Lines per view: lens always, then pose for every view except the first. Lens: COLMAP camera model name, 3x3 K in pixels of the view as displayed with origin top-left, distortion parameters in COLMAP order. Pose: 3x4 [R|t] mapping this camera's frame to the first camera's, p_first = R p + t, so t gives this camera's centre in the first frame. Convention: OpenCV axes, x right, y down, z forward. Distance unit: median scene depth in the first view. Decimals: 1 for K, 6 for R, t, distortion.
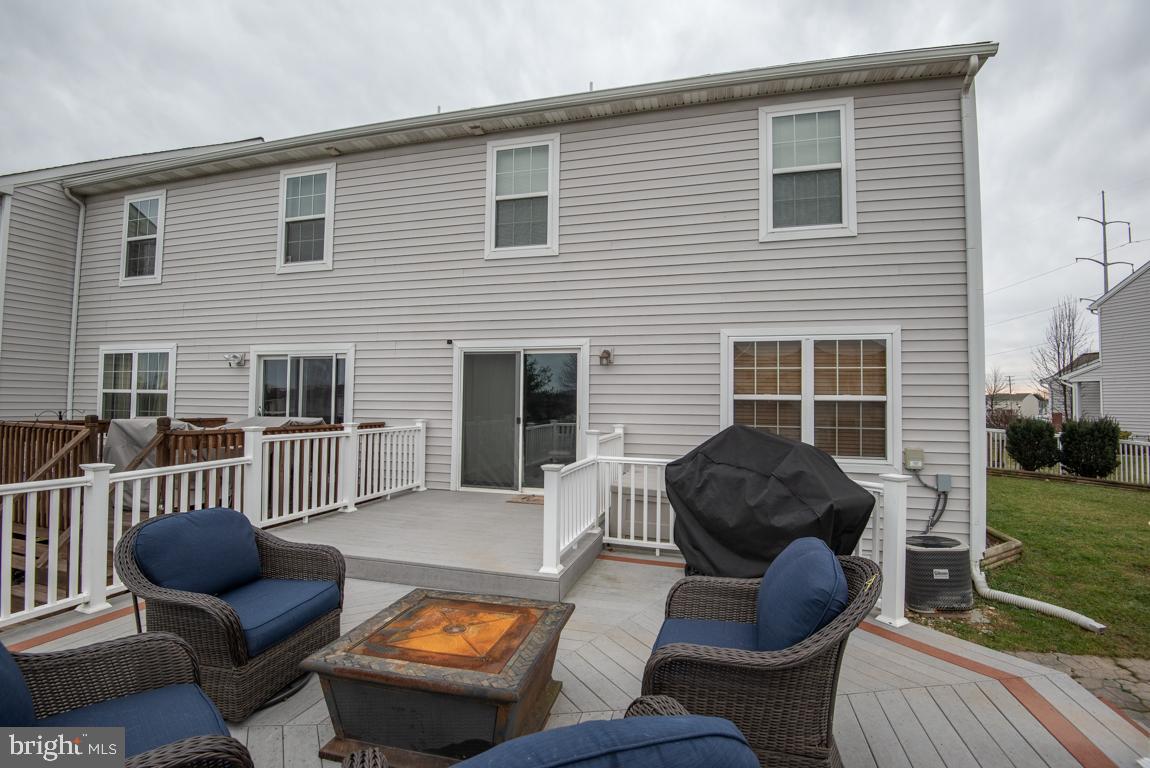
lens RADIAL K [[537.5, 0, 581.8], [0, 537.5, 390.4], [0, 0, 1]] dist [-0.028741, -0.007259]
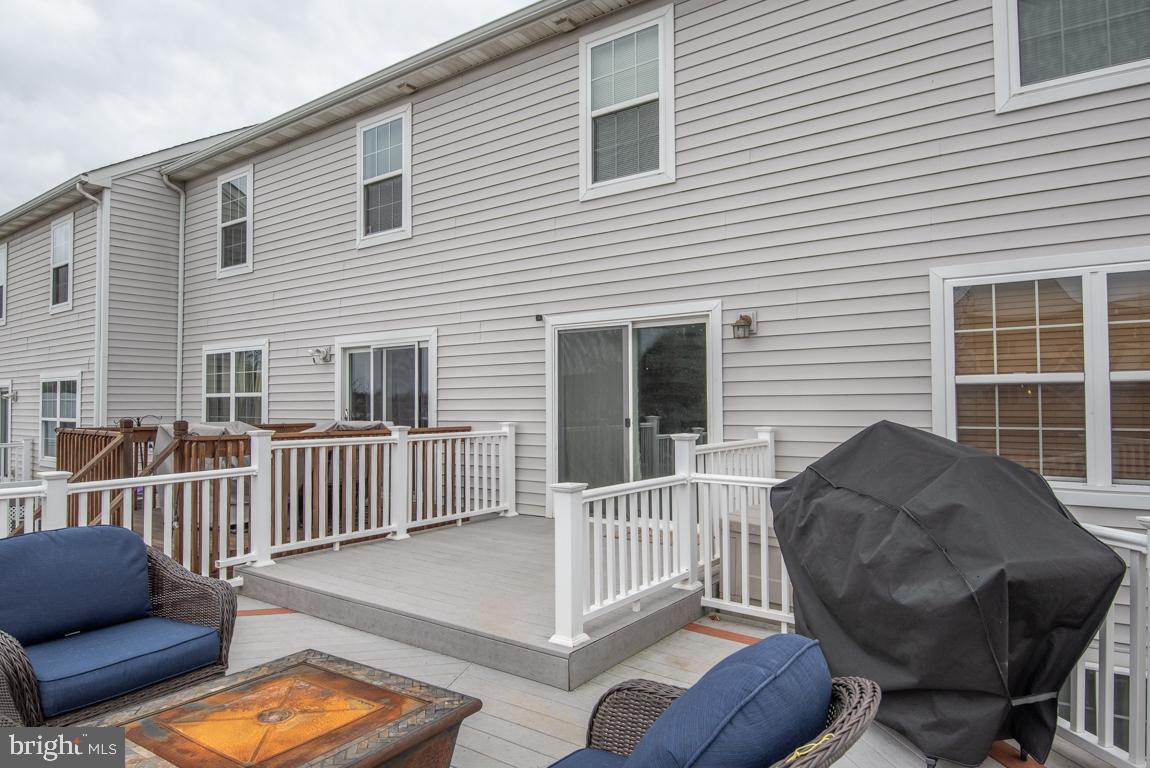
lens RADIAL K [[710.6, 0, 573.7], [0, 710.6, 391.1], [0, 0, 1]] dist [-0.006999, -0.012434]
pose [[0.933358, -0.023817, -0.358156, 0.169753], [0.025206, 0.999682, -0.000791, 0.015125], [0.358061, -0.008290, 0.933661, 0.108448]]
